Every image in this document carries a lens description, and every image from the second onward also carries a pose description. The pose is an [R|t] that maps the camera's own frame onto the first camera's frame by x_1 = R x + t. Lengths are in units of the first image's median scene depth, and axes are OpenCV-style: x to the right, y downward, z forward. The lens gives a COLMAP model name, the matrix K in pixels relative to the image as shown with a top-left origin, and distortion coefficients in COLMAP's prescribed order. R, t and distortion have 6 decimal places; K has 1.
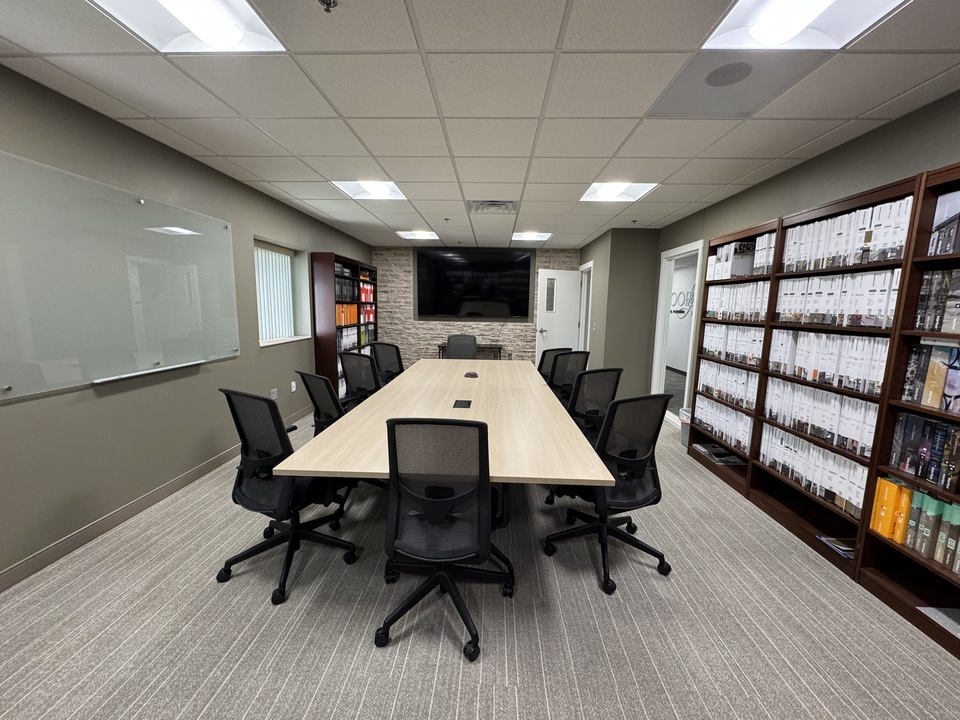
lens RADIAL K [[386.4, 0, 480.9], [0, 386.4, 360.7], [0, 0, 1]] dist [0.002749, -0.000412]
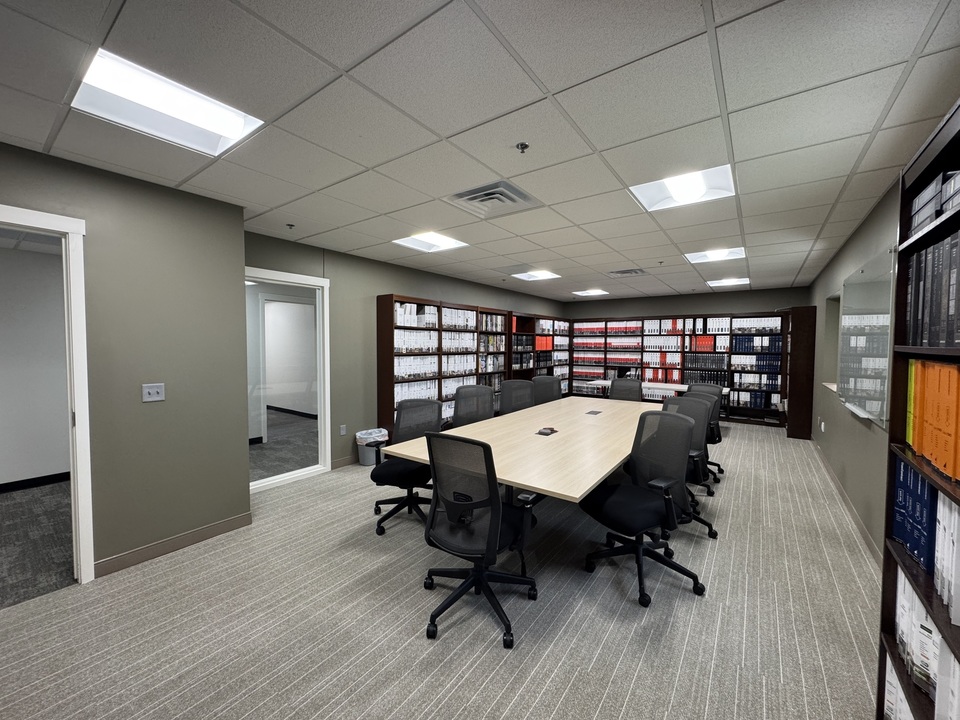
lens RADIAL K [[386.4, 0, 480.7], [0, 386.4, 359.7], [0, 0, 1]] dist [0.002749, -0.000412]
pose [[-0.833506, -0.043397, 0.550804, -0.529878], [0.056963, 0.984849, 0.163793, -0.384616], [-0.549567, 0.167898, -0.818405, 2.583074]]
